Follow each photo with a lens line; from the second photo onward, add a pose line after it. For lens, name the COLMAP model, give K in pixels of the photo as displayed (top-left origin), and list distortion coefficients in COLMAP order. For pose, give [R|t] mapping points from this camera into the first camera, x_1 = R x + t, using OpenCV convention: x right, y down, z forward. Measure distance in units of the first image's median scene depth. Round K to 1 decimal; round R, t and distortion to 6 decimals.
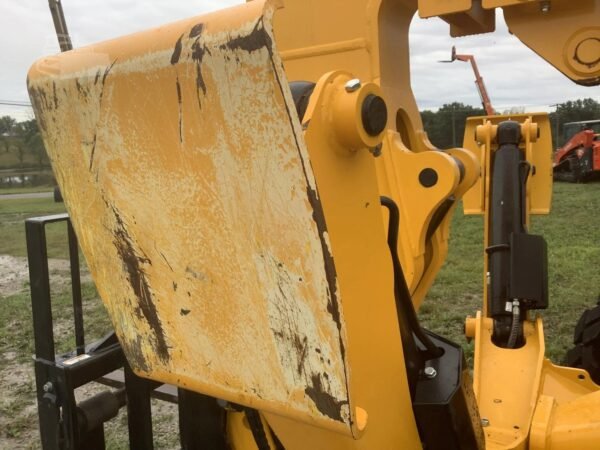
lens RADIAL K [[549.0, 0, 297.7], [0, 549.0, 224.6], [0, 0, 1]] dist [0.104700, -0.221805]
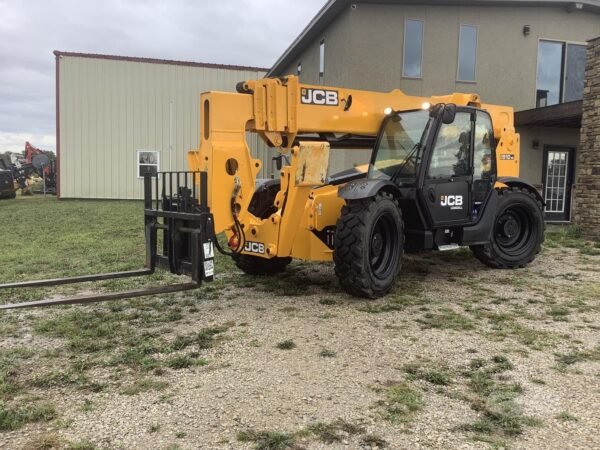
lens RADIAL K [[545.1, 0, 297.9], [0, 545.1, 225.7], [0, 0, 1]] dist [0.100276, -0.216133]
pose [[0.365054, -0.049548, 0.929667, -3.419050], [0.113998, 0.993447, 0.008183, 0.364686], [-0.923980, 0.102993, 0.368311, -0.778334]]
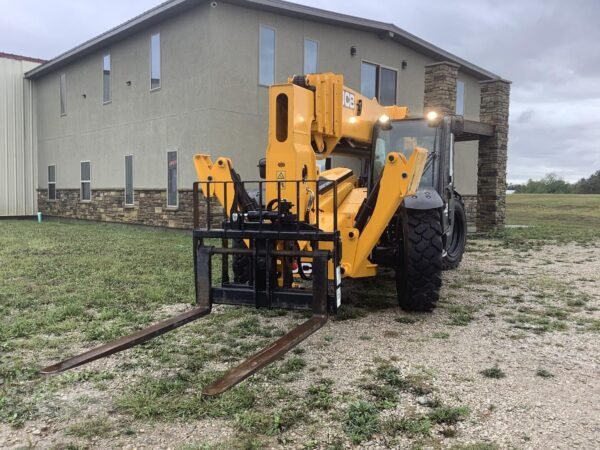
lens RADIAL K [[545.1, 0, 297.9], [0, 545.1, 225.7], [0, 0, 1]] dist [0.100276, -0.216133]
pose [[-0.144294, -0.039133, 0.988761, -3.204154], [0.145476, 0.987522, 0.060314, 0.025650], [-0.978783, 0.152544, -0.136800, 1.573481]]
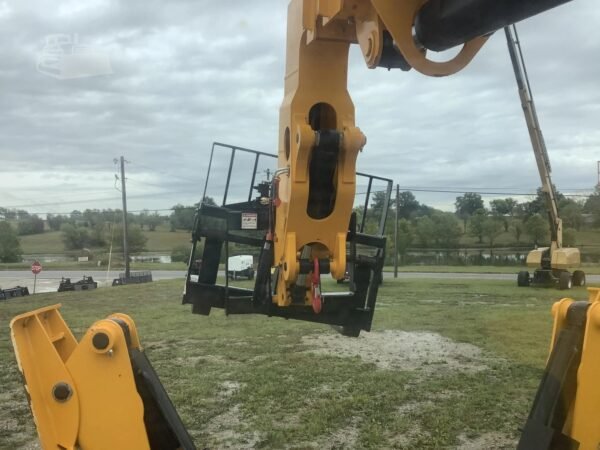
lens RADIAL K [[541.8, 0, 298.0], [0, 541.8, 223.4], [0, 0, 1]] dist [0.115533, -0.209760]
pose [[0.662017, 0.004963, -0.749472, 1.143261], [-0.112195, 0.989367, -0.092552, -0.262331], [0.741043, 0.145358, 0.655535, -0.025941]]
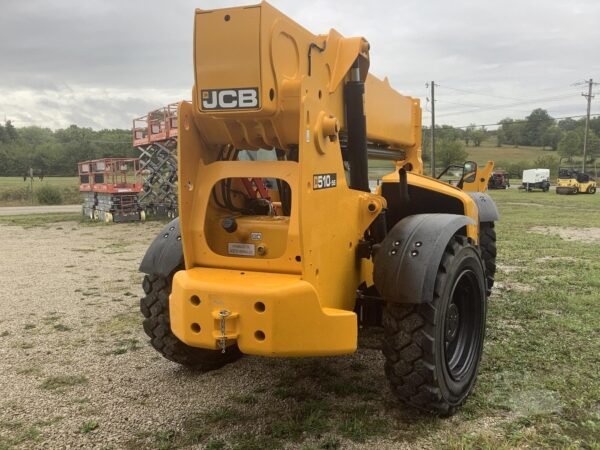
lens RADIAL K [[545.1, 0, 297.9], [0, 545.1, 225.7], [0, 0, 1]] dist [0.100276, -0.216133]
pose [[0.142704, 0.155929, -0.977406, 5.157646], [-0.136152, 0.981217, 0.136658, -0.192344], [0.980356, 0.113574, 0.161254, -0.763731]]
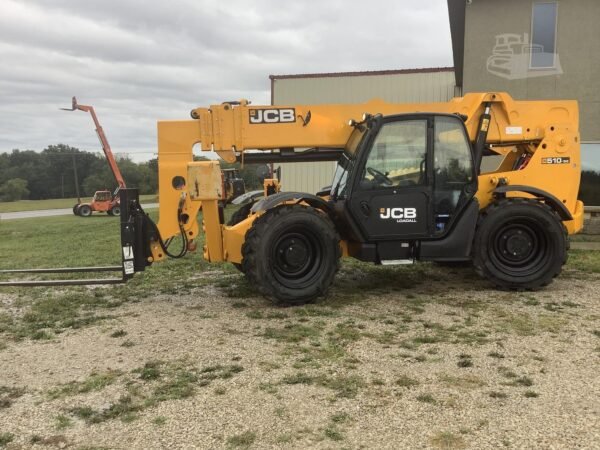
lens RADIAL K [[545.1, 0, 297.9], [0, 545.1, 225.7], [0, 0, 1]] dist [0.100276, -0.216133]
pose [[0.775401, -0.032742, 0.630620, -2.089152], [0.078825, 0.995862, -0.045218, 0.568530], [-0.626530, 0.084771, 0.774774, -3.106179]]
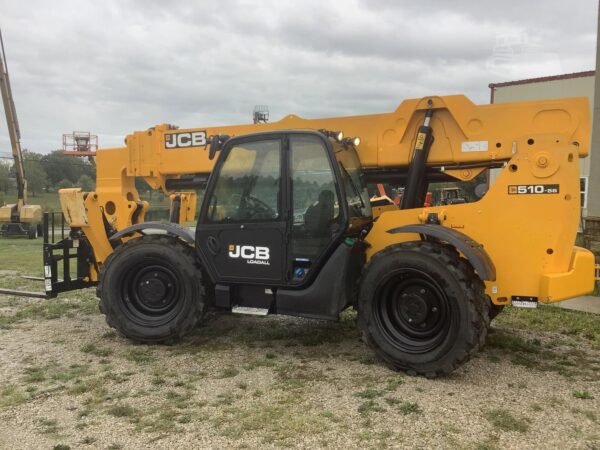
lens RADIAL K [[545.1, 0, 297.9], [0, 545.1, 225.7], [0, 0, 1]] dist [0.100276, -0.216133]
pose [[0.992376, 0.028420, 0.119925, 1.084016], [-0.017409, 0.995617, -0.091886, 0.488011], [-0.122011, 0.089098, 0.988522, -3.846781]]
